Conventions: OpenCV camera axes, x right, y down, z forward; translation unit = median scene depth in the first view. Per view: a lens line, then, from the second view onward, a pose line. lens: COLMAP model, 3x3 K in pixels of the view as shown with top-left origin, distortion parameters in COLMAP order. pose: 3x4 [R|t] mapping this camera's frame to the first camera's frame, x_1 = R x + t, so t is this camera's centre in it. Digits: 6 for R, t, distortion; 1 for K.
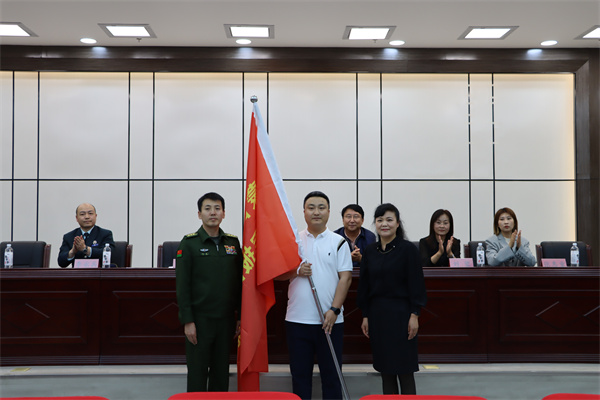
lens RADIAL K [[720.8, 0, 301.4], [0, 720.8, 197.8], [0, 0, 1]] dist [0.015270, 0.000000]
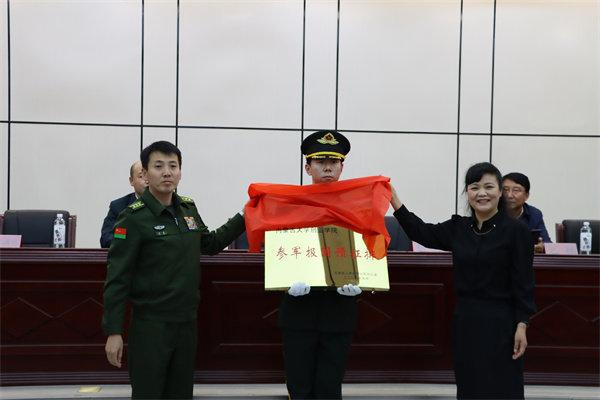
lens RADIAL K [[1009.2, 0, 298.8], [0, 1009.2, 200.5], [0, 0, 1]] dist [0.134860, 0.000000]
pose [[0.997798, 0.017284, 0.064030, -0.133485], [-0.020273, 0.998721, 0.046319, -0.000273], [-0.063147, -0.047515, 0.996872, -0.005986]]
